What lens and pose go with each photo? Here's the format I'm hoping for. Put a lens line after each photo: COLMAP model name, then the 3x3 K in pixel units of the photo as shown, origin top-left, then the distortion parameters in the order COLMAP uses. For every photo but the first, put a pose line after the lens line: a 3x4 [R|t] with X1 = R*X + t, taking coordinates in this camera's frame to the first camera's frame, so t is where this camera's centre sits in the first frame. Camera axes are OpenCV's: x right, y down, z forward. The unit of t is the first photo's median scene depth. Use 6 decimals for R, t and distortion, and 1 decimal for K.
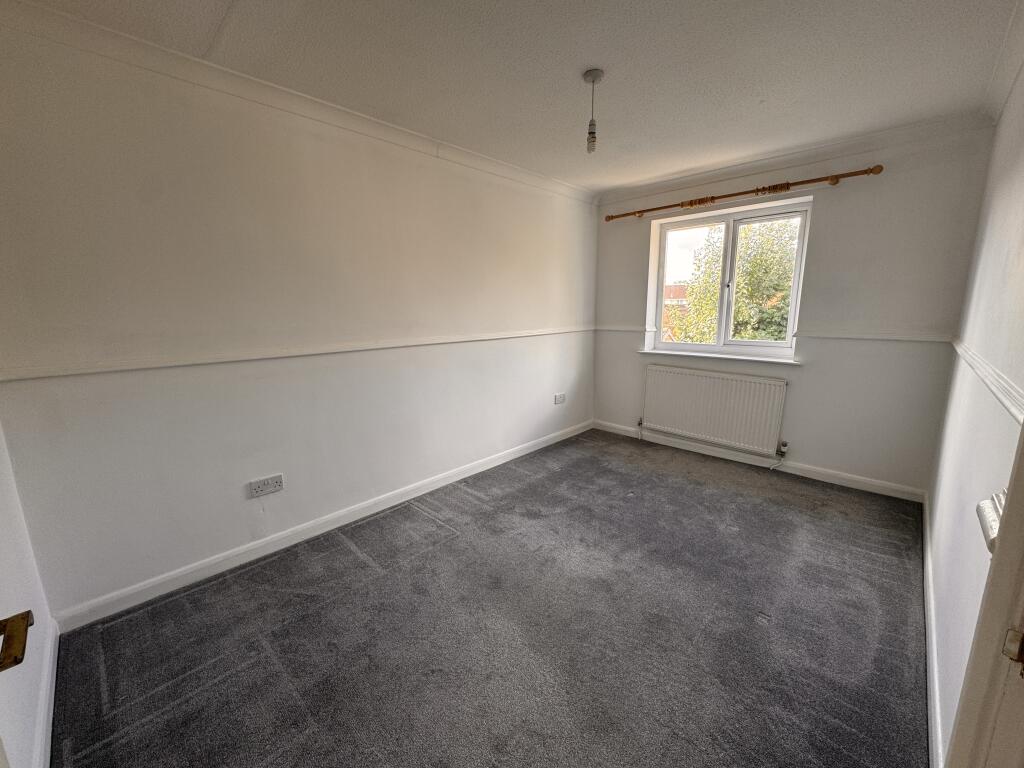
lens RADIAL K [[409.1, 0, 509.4], [0, 409.1, 381.3], [0, 0, 1]] dist [-0.000649, 0.000186]
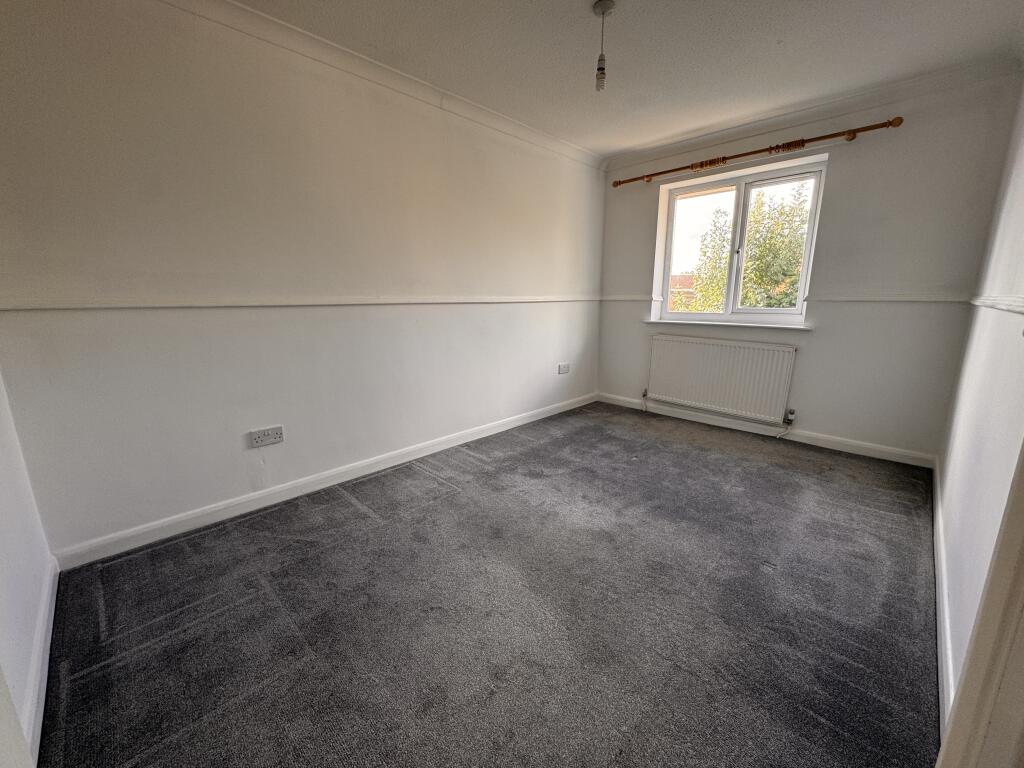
lens RADIAL K [[409.1, 0, 509.4], [0, 409.1, 380.3], [0, 0, 1]] dist [-0.000649, 0.000186]
pose [[0.999903, 0.010376, -0.009241, 0.002176], [-0.010174, 0.999714, 0.021626, 0.089937], [0.009463, -0.021530, 0.999723, 0.016841]]
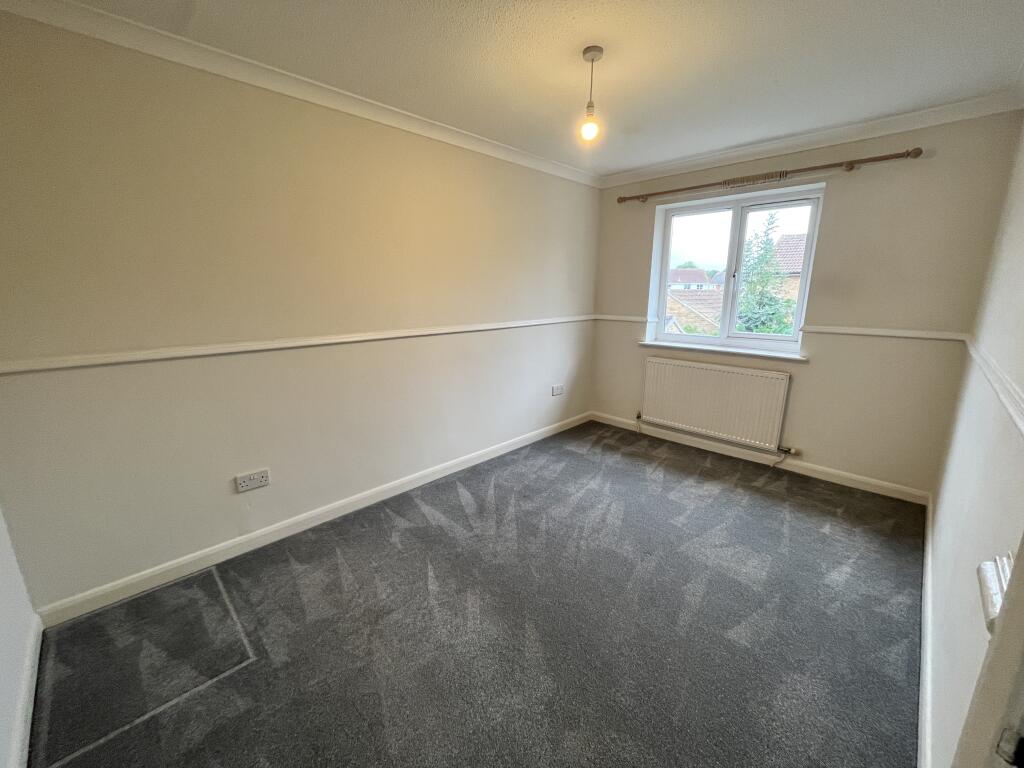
lens RADIAL K [[414.7, 0, 507.3], [0, 414.7, 380.3], [0, 0, 1]] dist [-0.002586, 0.000282]
pose [[0.999873, 0.012600, -0.009762, 0.024441], [-0.012224, 0.999216, 0.037668, -0.029215], [0.010229, -0.037544, 0.999243, 0.021328]]
